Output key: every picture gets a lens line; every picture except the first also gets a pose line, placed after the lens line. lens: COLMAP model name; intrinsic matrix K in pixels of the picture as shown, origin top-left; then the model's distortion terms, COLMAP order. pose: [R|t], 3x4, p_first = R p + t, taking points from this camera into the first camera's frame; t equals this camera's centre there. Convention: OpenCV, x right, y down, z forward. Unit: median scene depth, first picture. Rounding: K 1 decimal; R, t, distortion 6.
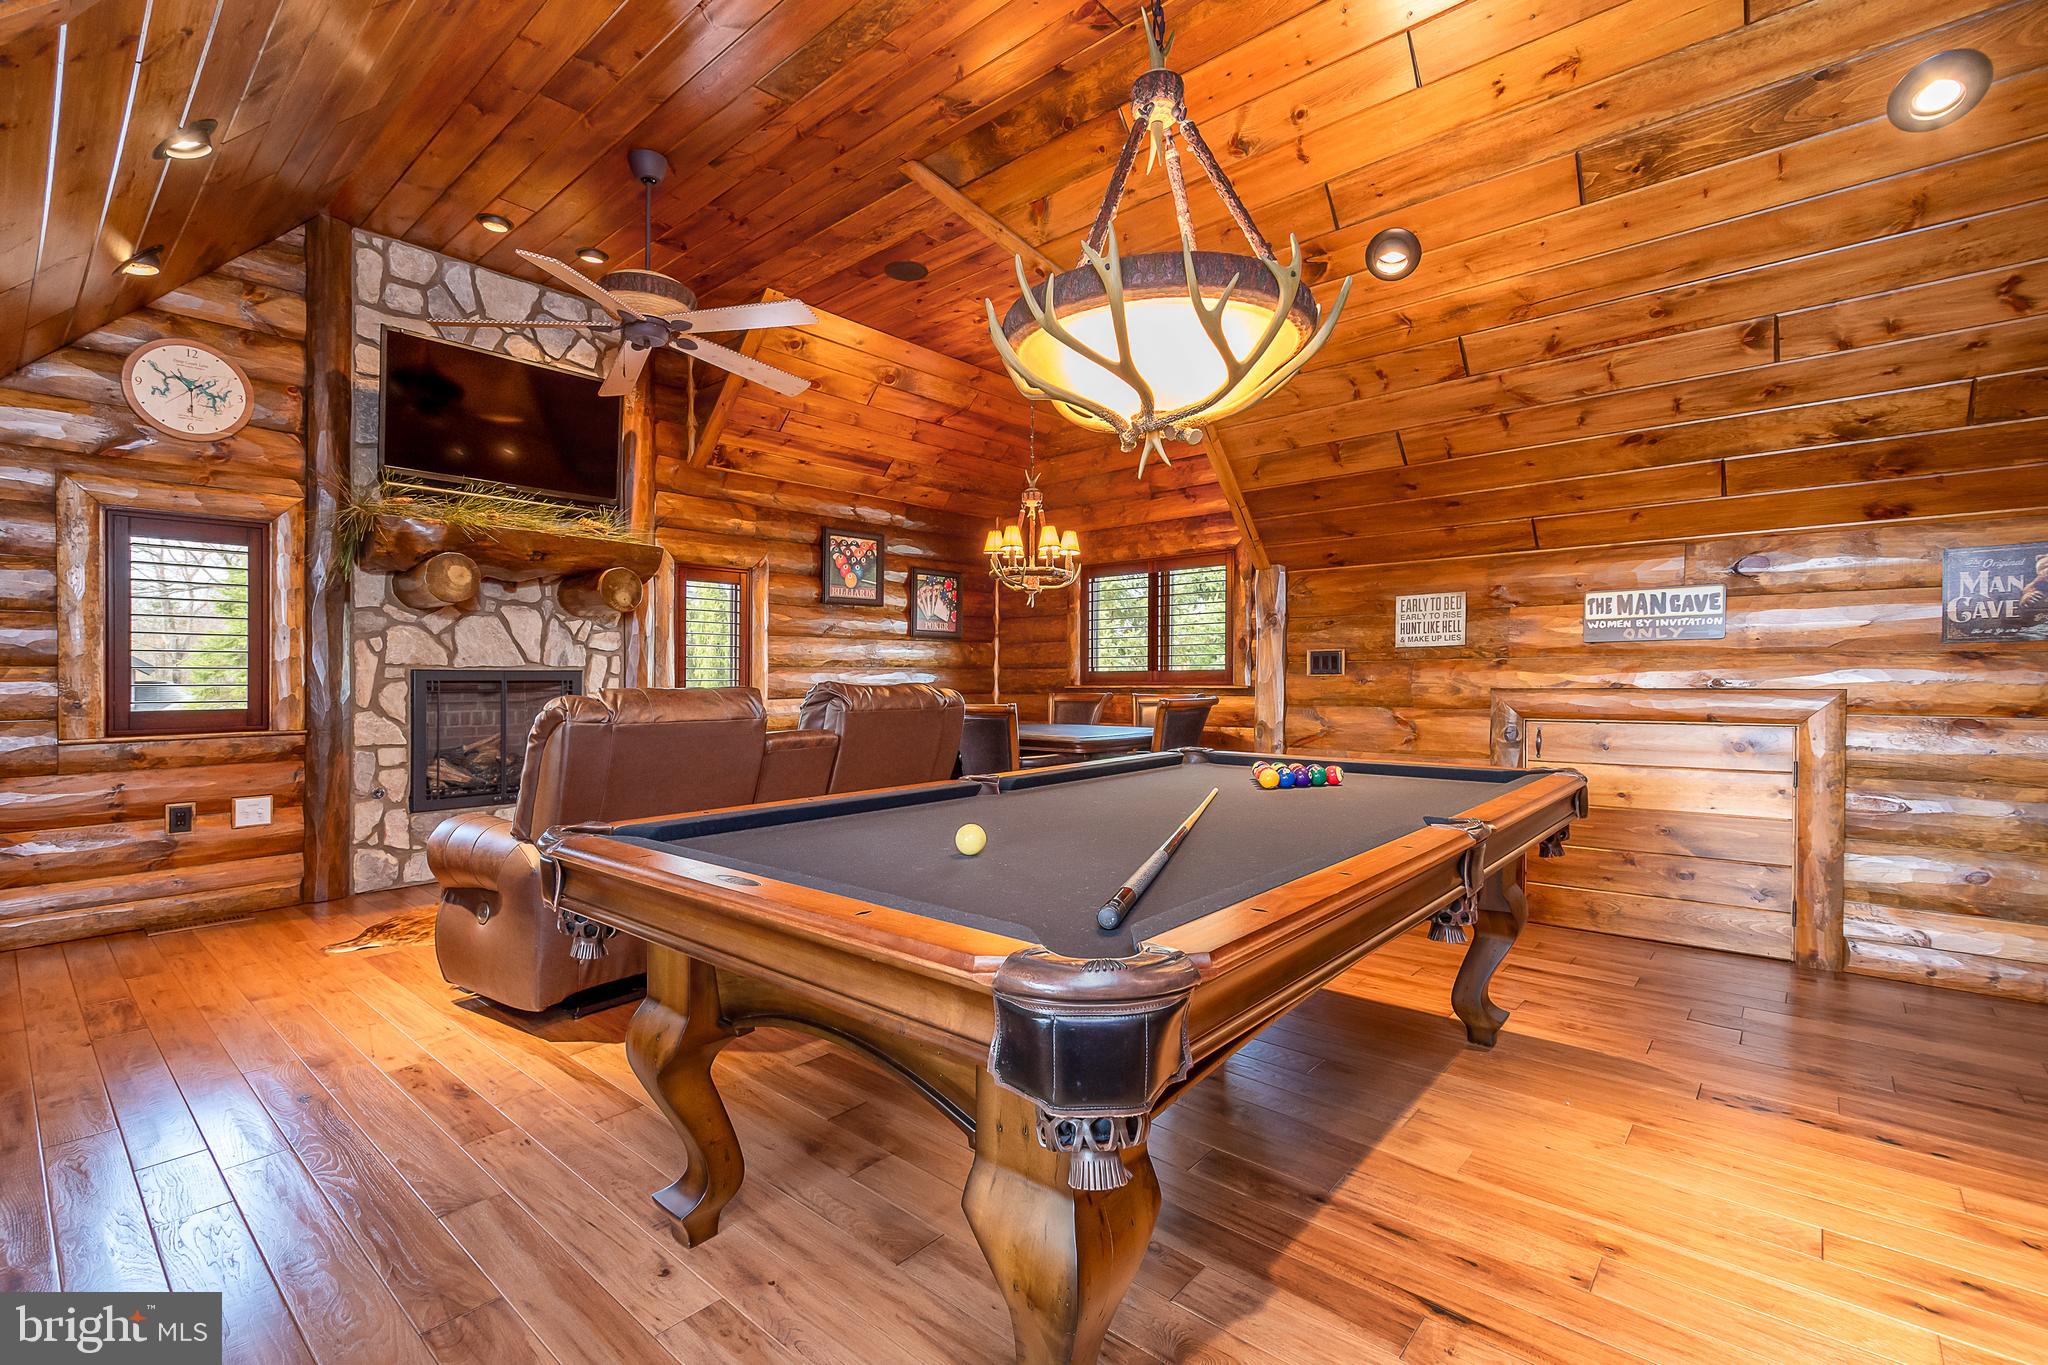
lens RADIAL K [[906.8, 0, 1014.6], [0, 906.8, 681.4], [0, 0, 1]] dist [-0.000159, -0.000551]
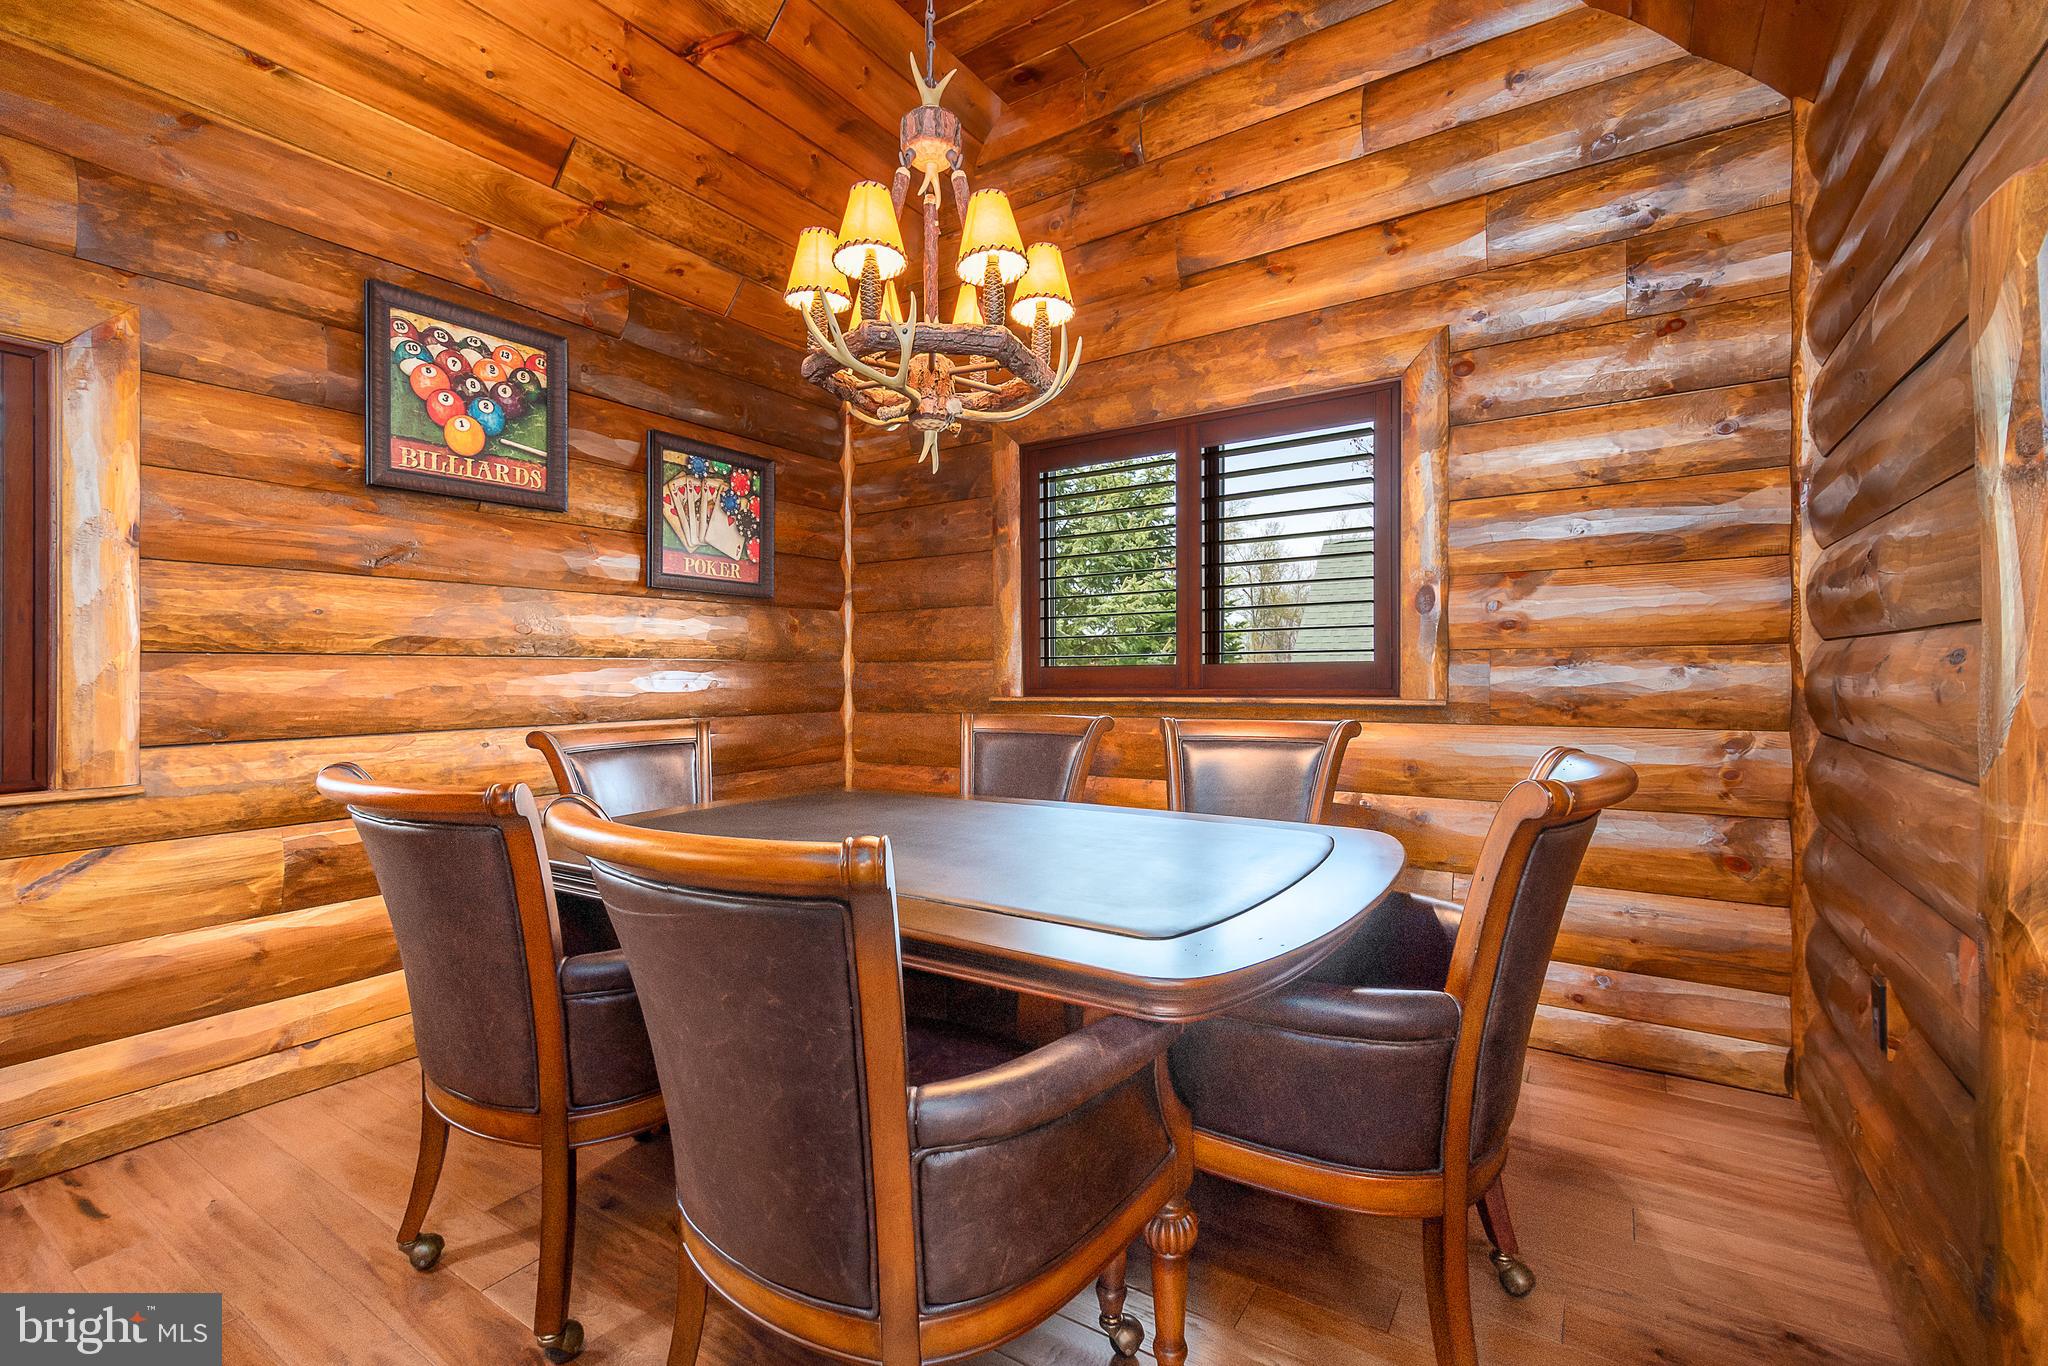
lens RADIAL K [[906.8, 0, 1014.6], [0, 906.8, 681.9], [0, 0, 1]] dist [-0.000159, -0.000551]
pose [[0.990292, -0.002544, 0.138979, 0.002485], [0.002106, 0.999992, 0.003300, -0.004659], [-0.138987, -0.002975, 0.990290, 0.571403]]
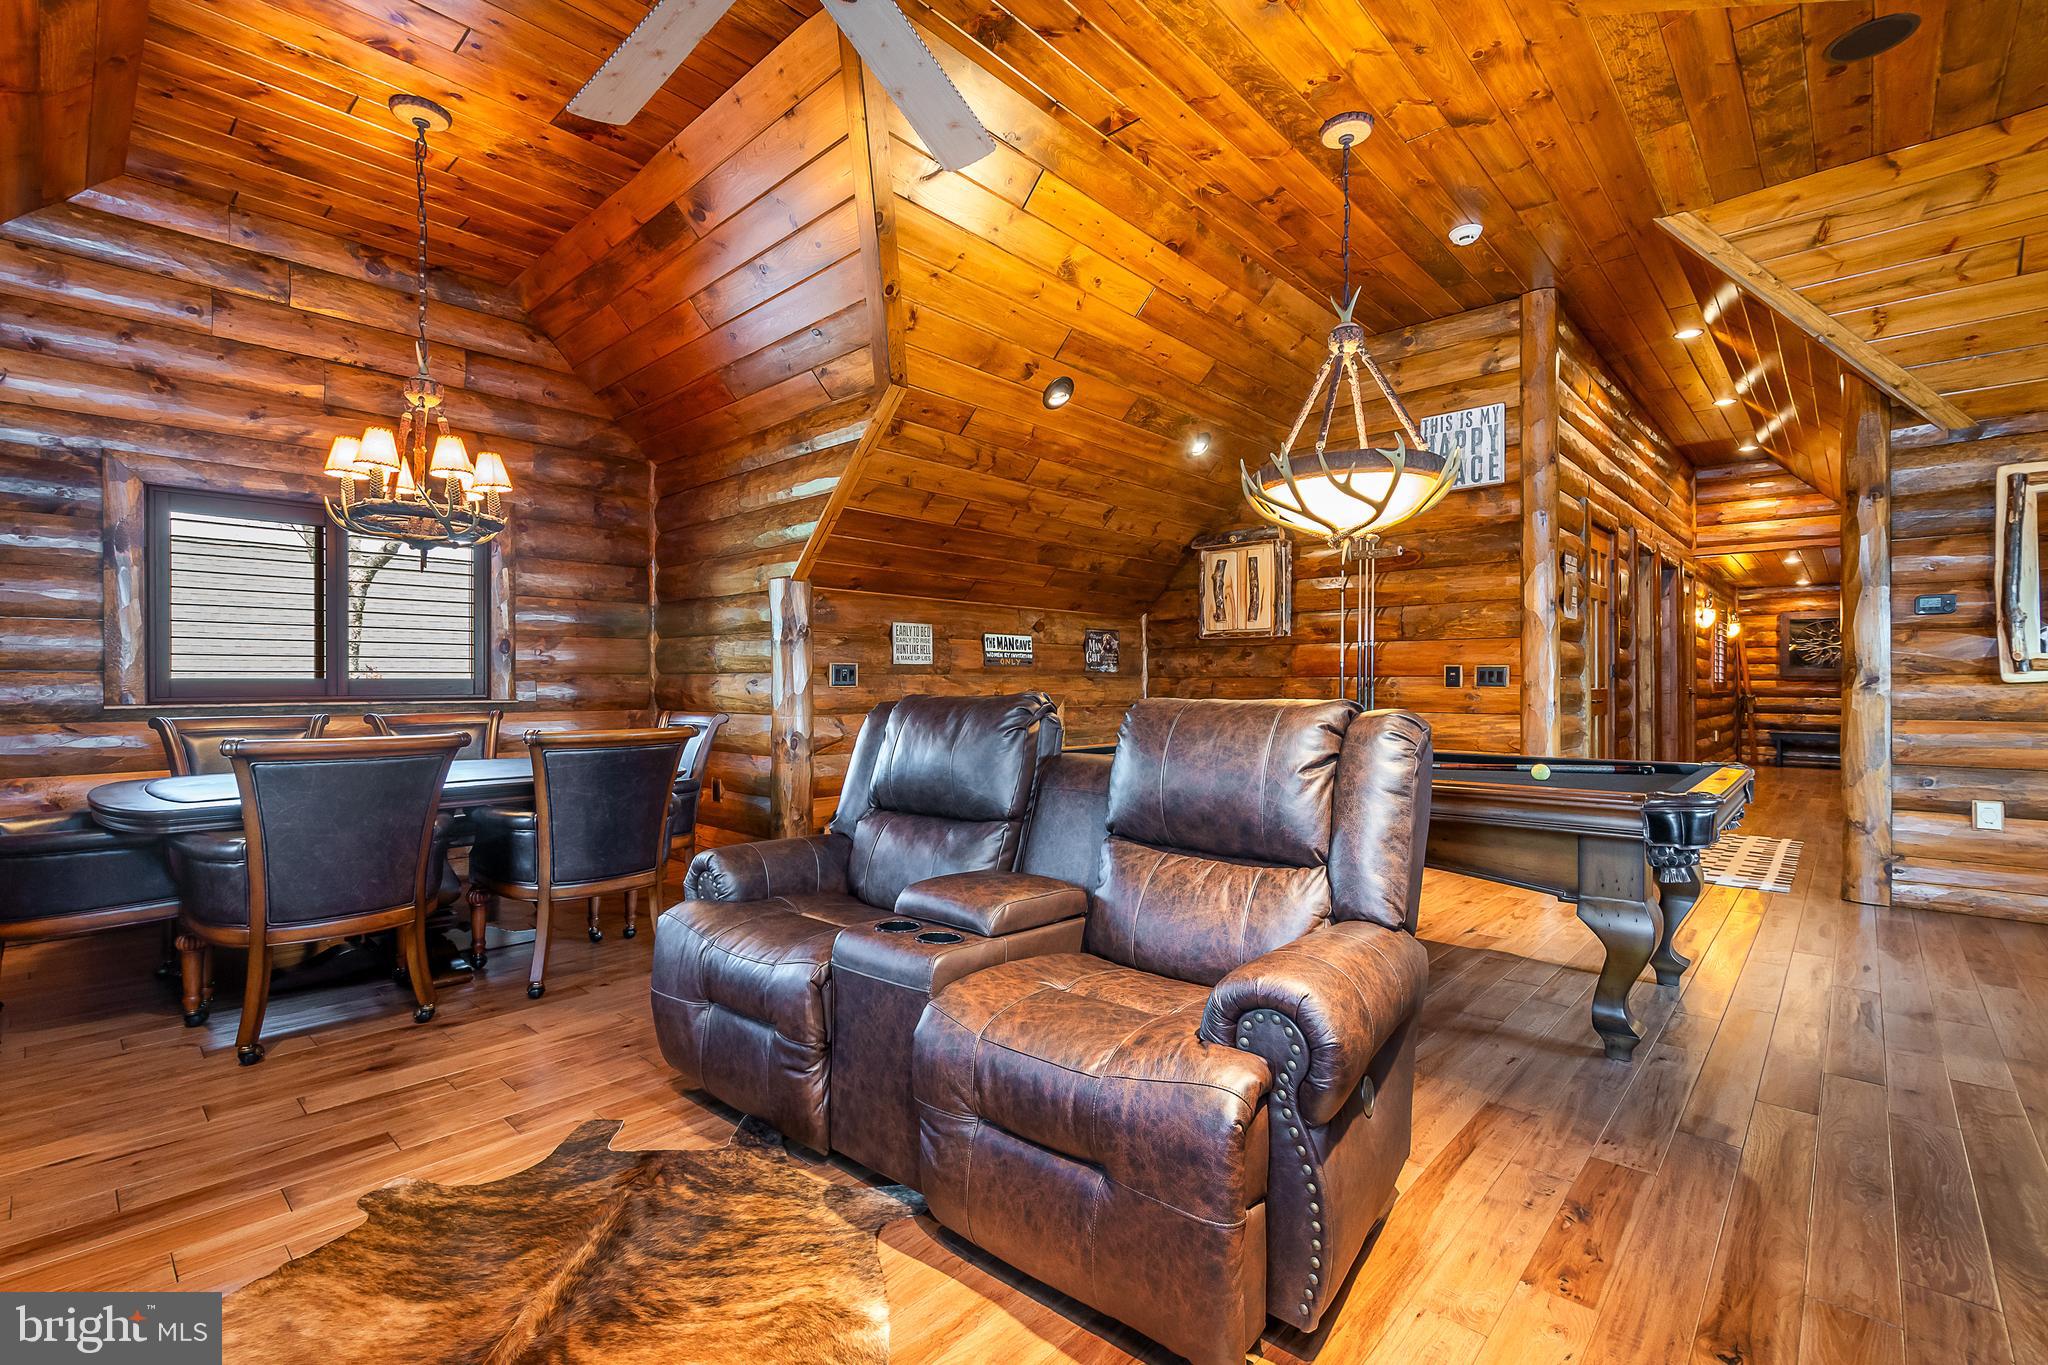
lens RADIAL K [[906.8, 0, 1014.6], [0, 906.8, 681.4], [0, 0, 1]] dist [-0.000159, -0.000551]
pose [[0.025868, 0.017355, 0.999515, -0.489274], [0.008532, 0.999809, -0.017581, 0.005232], [-0.999629, 0.008983, 0.025715, 0.508704]]
